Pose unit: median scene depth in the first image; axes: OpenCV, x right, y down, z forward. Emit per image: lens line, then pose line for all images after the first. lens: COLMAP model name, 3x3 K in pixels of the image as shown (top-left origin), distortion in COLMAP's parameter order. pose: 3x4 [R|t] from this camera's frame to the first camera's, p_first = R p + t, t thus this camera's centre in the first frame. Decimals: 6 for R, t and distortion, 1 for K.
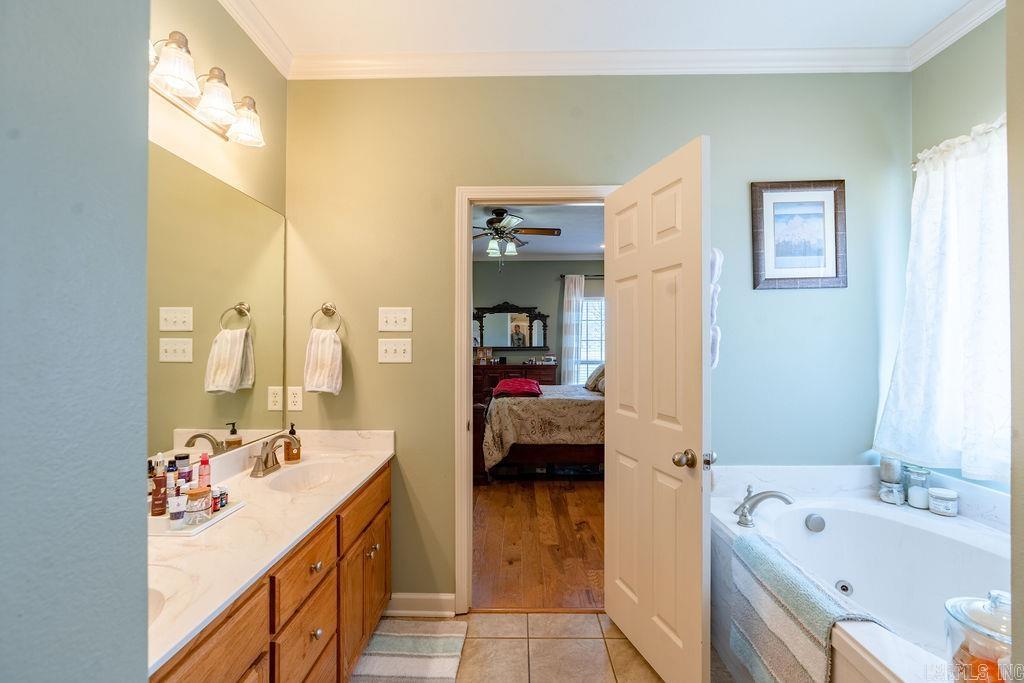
lens RADIAL K [[462.3, 0, 512.3], [0, 462.3, 341.7], [0, 0, 1]] dist [-0.008261, 0.002842]
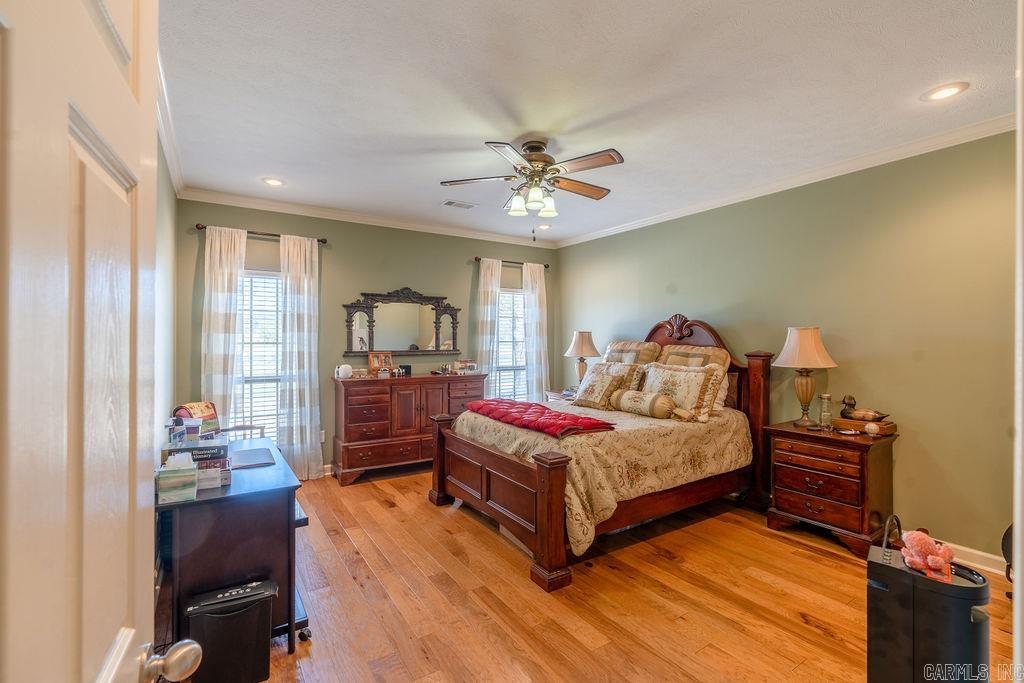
lens RADIAL K [[462.3, 0, 512.2], [0, 462.3, 339.7], [0, 0, 1]] dist [-0.008261, 0.002842]
pose [[0.826104, 0.003913, 0.563503, -0.280151], [-0.006230, 0.999978, 0.002189, -0.008443], [-0.563483, -0.005319, 0.826111, 0.322872]]
